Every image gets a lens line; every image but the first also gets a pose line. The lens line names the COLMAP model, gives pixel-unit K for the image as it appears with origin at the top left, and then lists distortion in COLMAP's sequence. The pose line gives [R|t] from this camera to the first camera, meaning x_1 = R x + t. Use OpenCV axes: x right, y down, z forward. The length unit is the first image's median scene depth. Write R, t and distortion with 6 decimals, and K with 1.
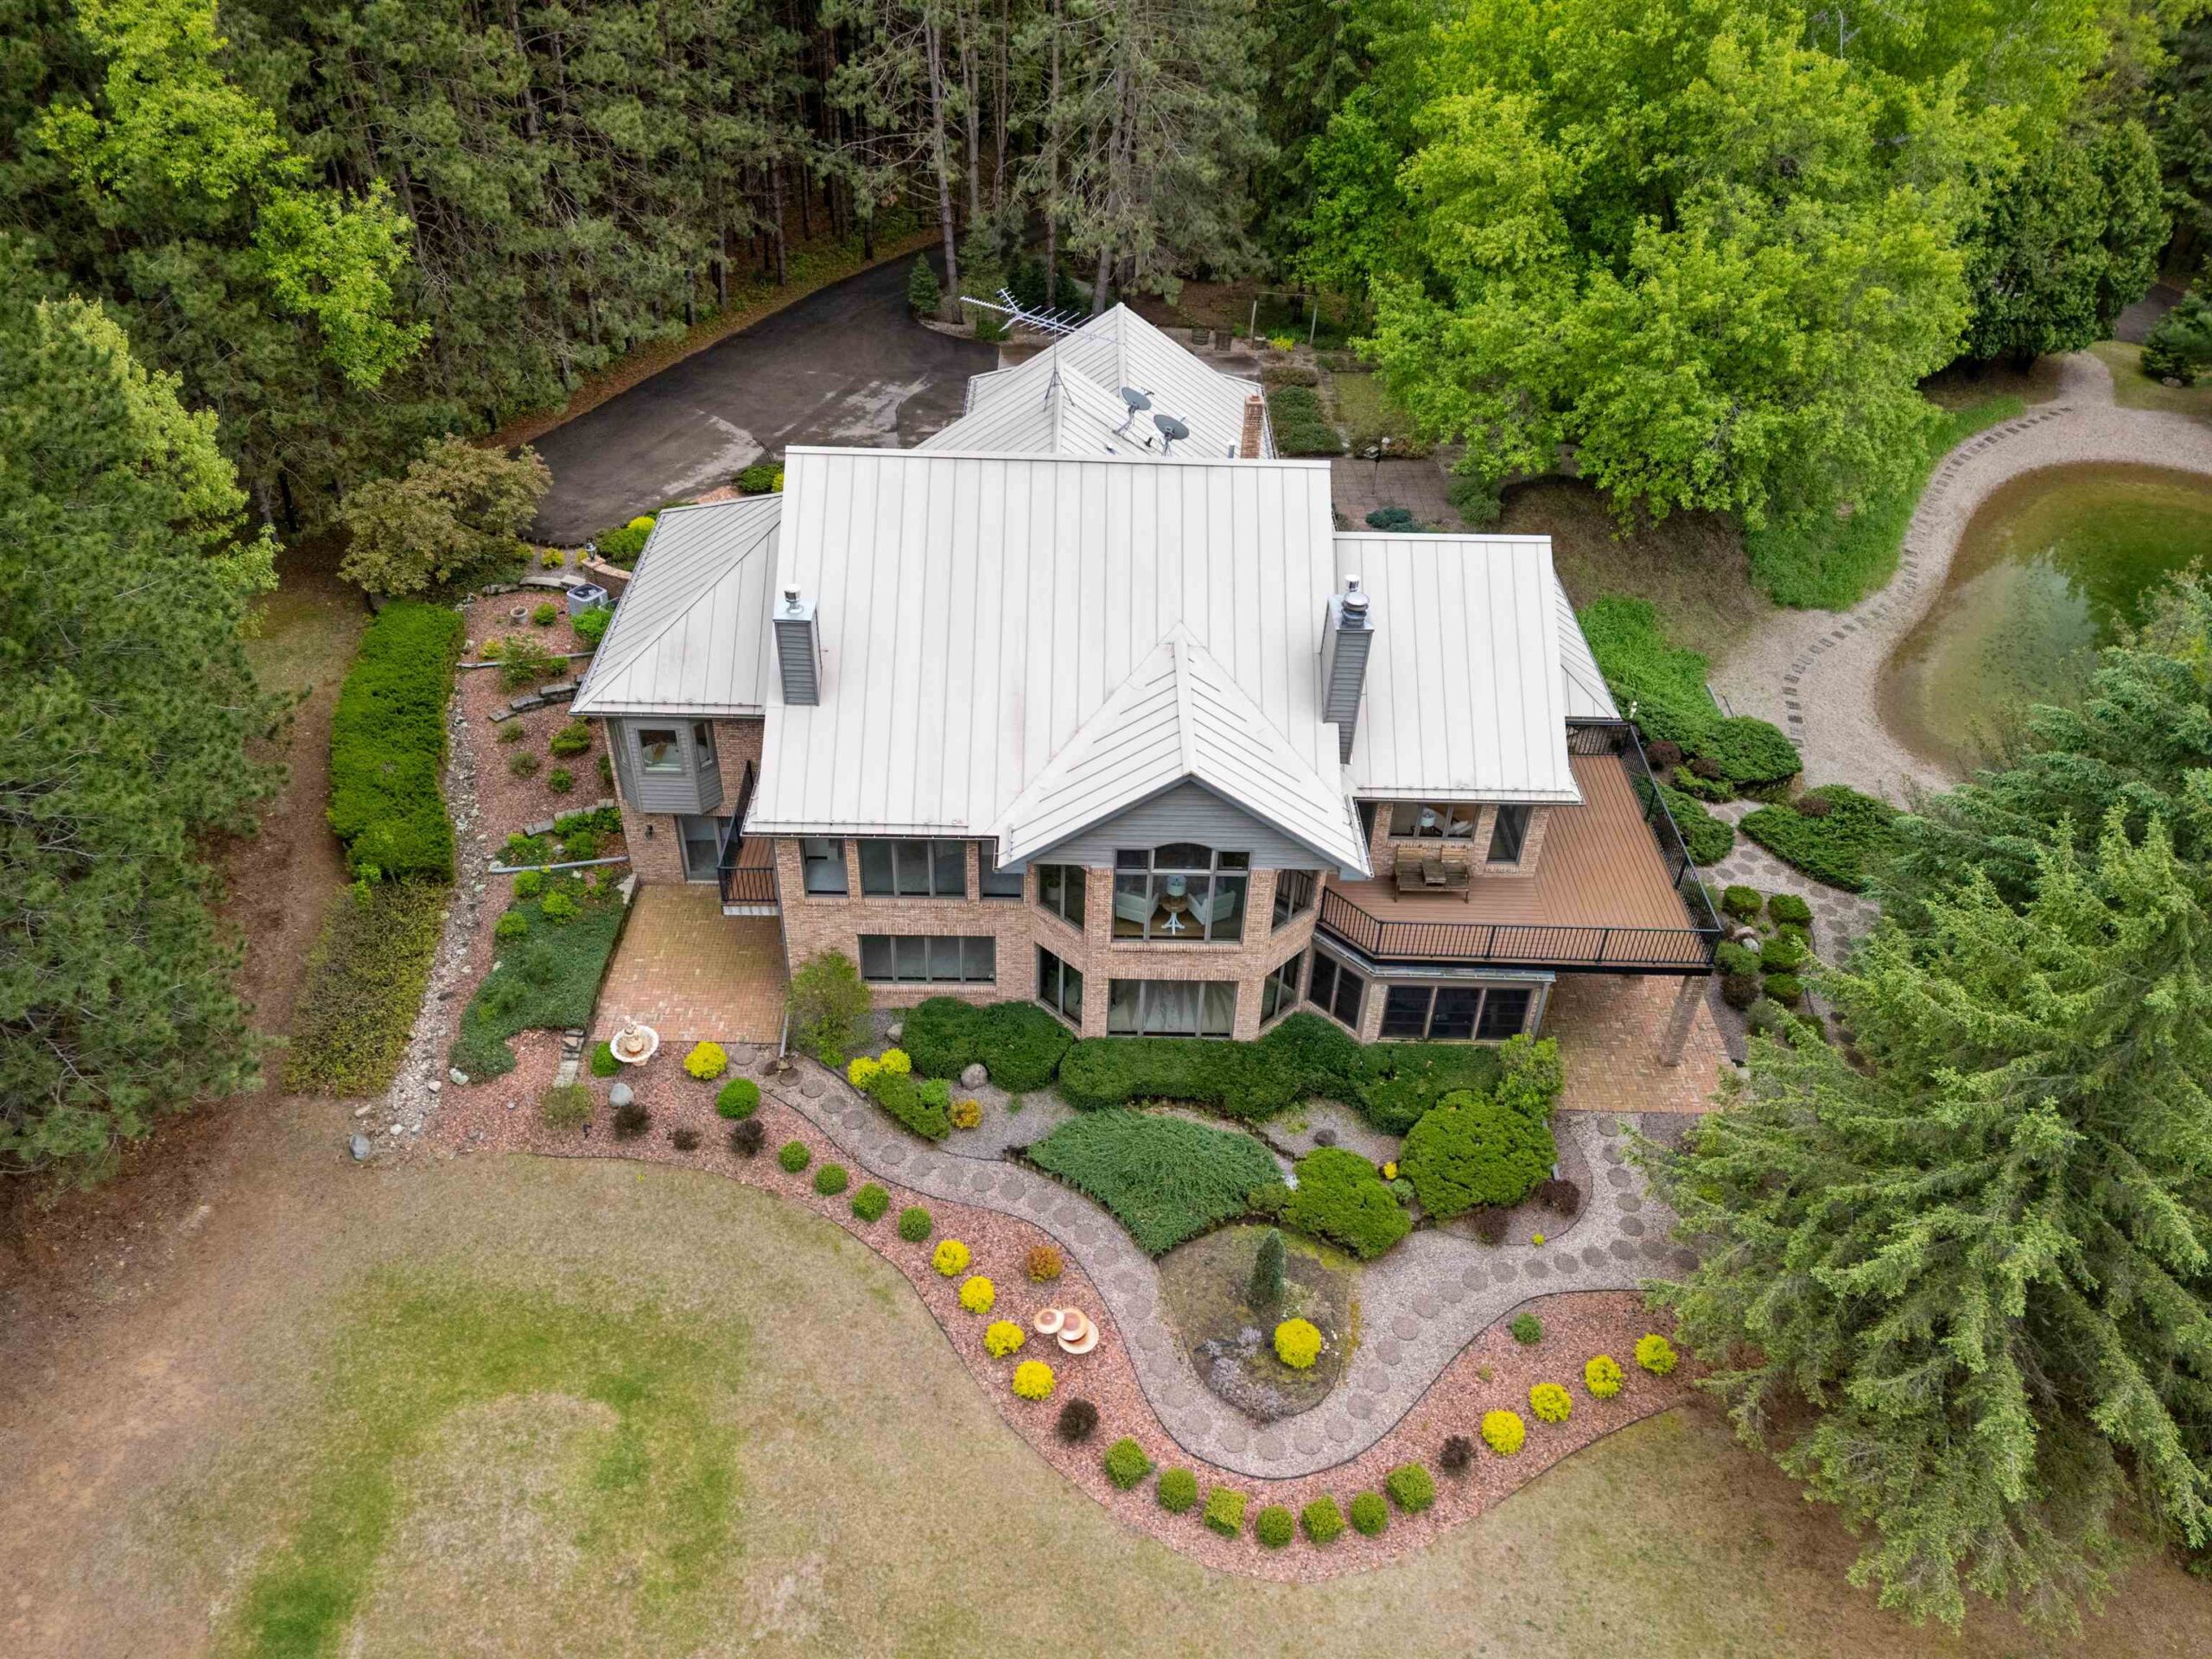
lens RADIAL K [[1671.3, 0, 1099.5], [0, 1671.3, 828.0], [0, 0, 1]] dist [0.052385, 0.002872]
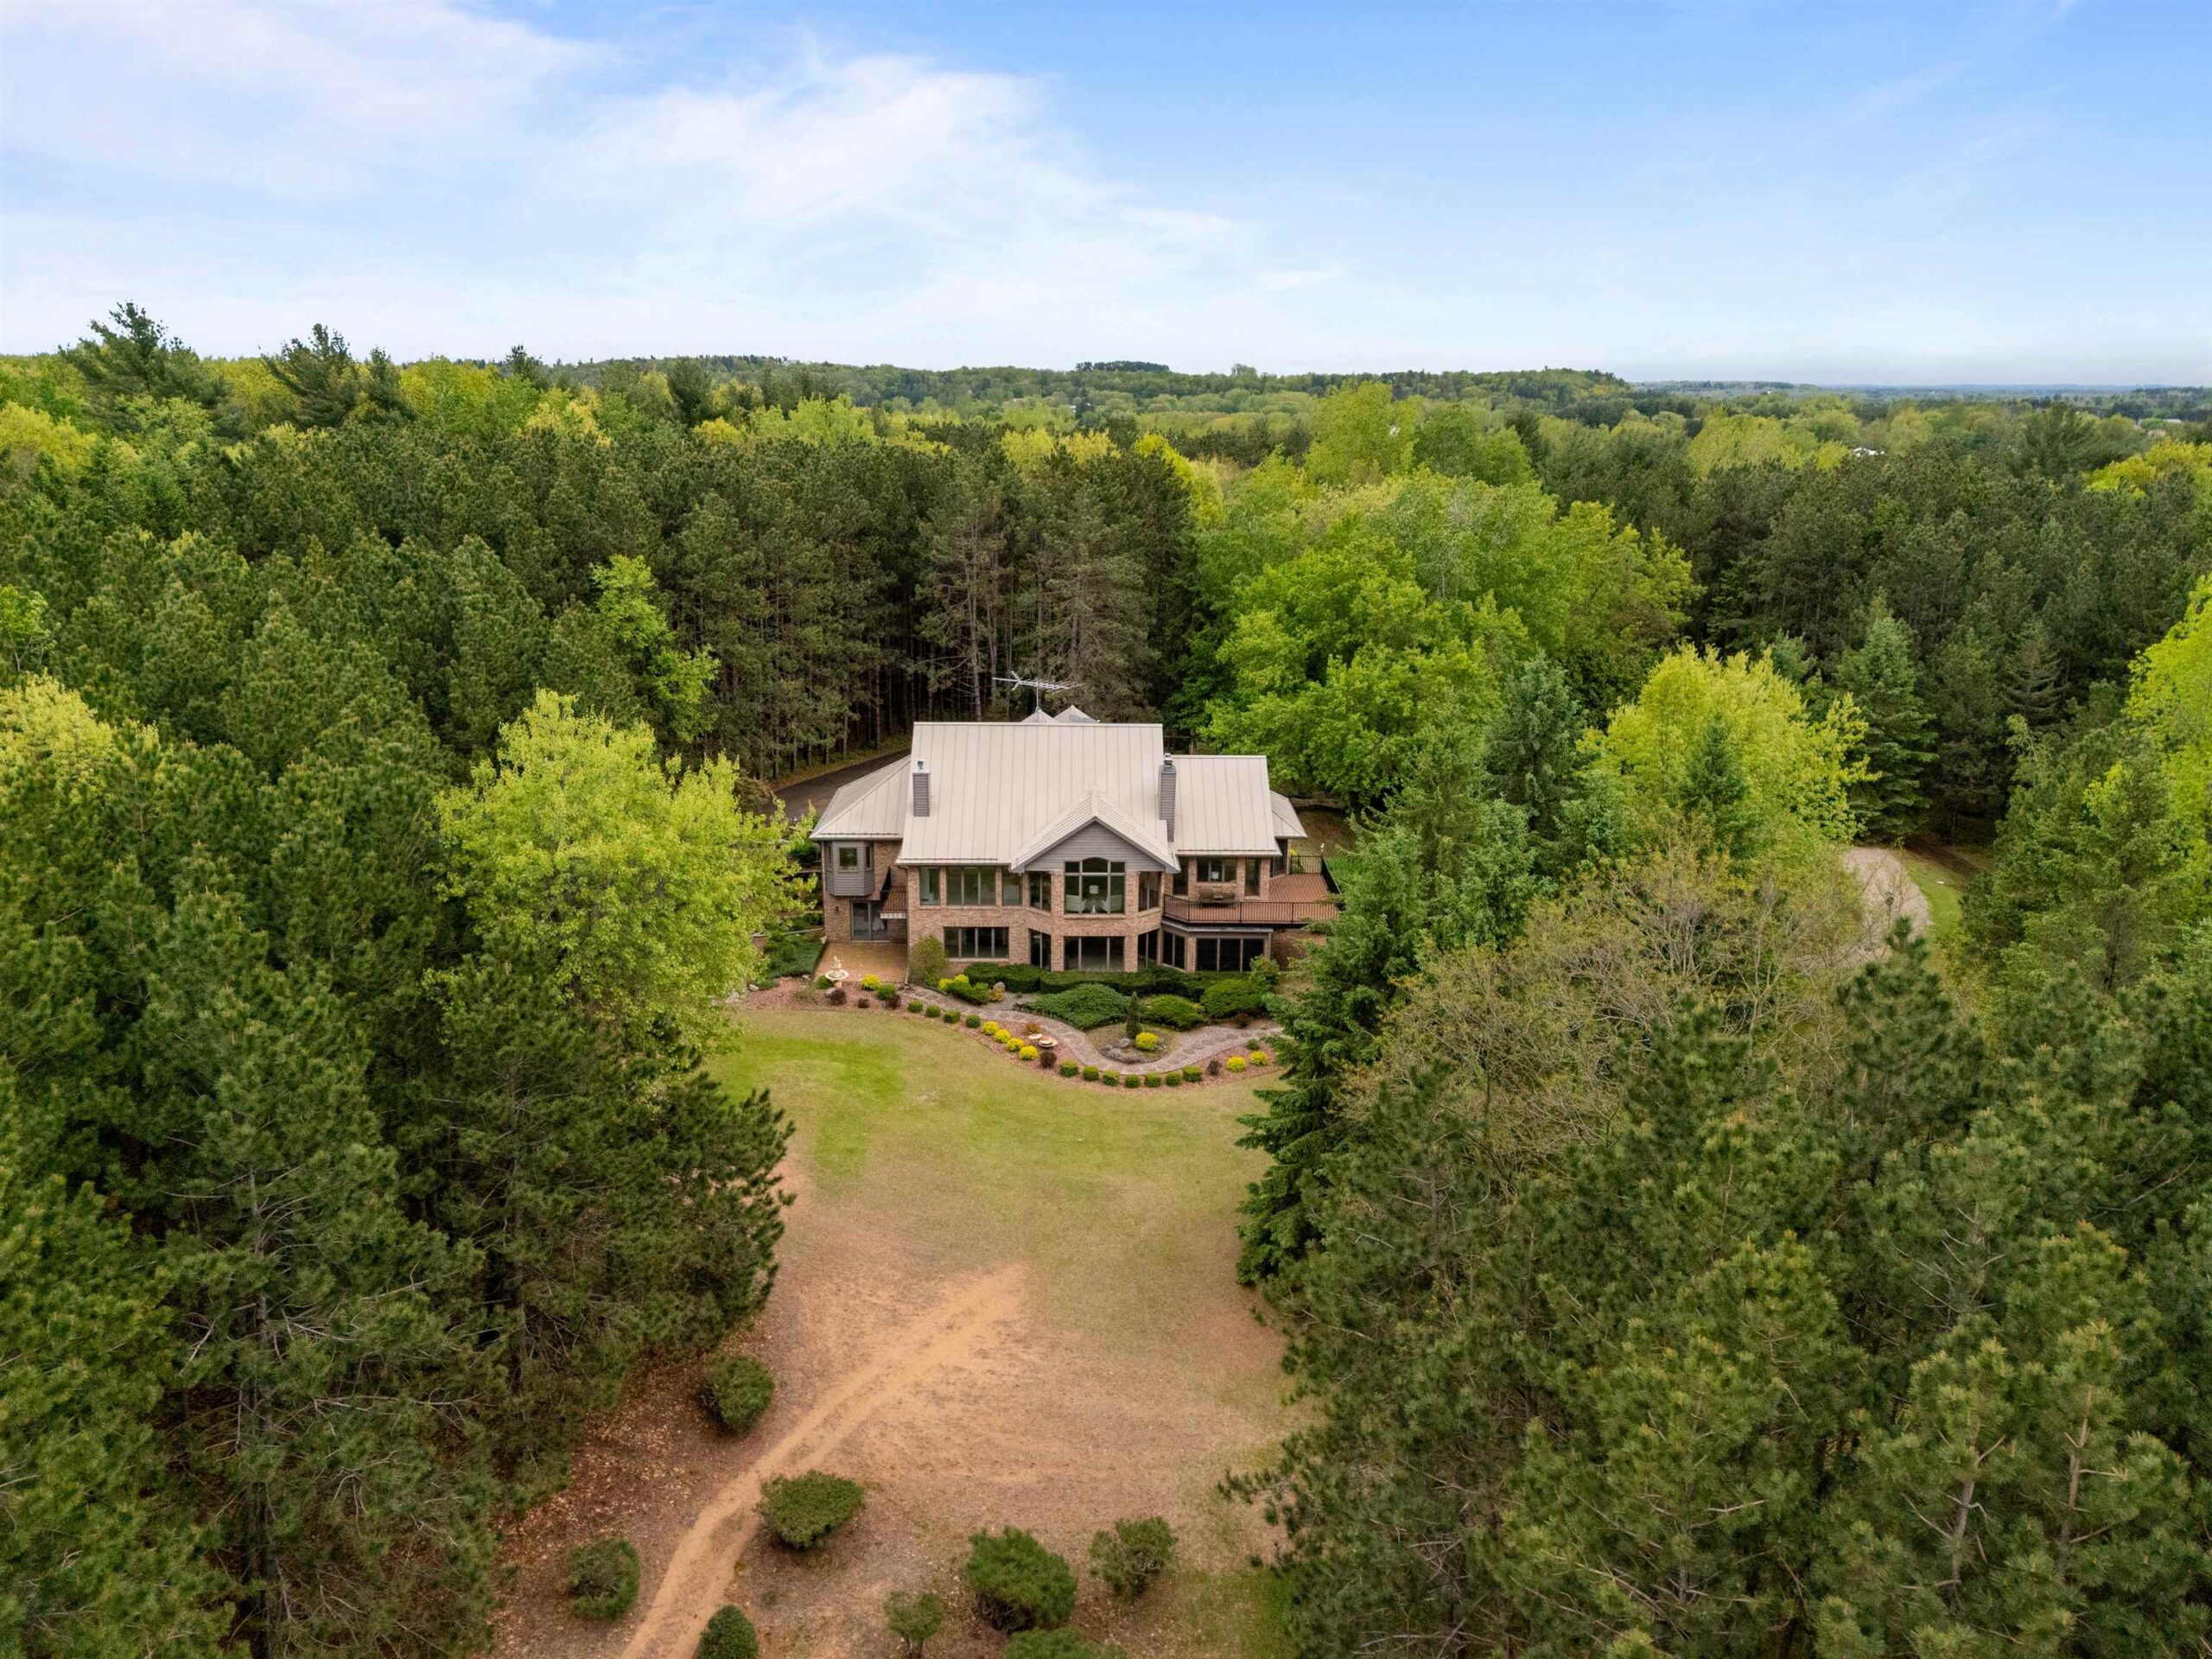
lens RADIAL K [[1679.5, 0, 1113.6], [0, 1679.5, 791.0], [0, 0, 1]] dist [0.169699, -0.163447]
pose [[0.999620, -0.023722, 0.014040, 0.042720], [0.027360, 0.915846, -0.400597, 0.761132], [-0.003356, 0.400829, 0.916147, -1.004333]]
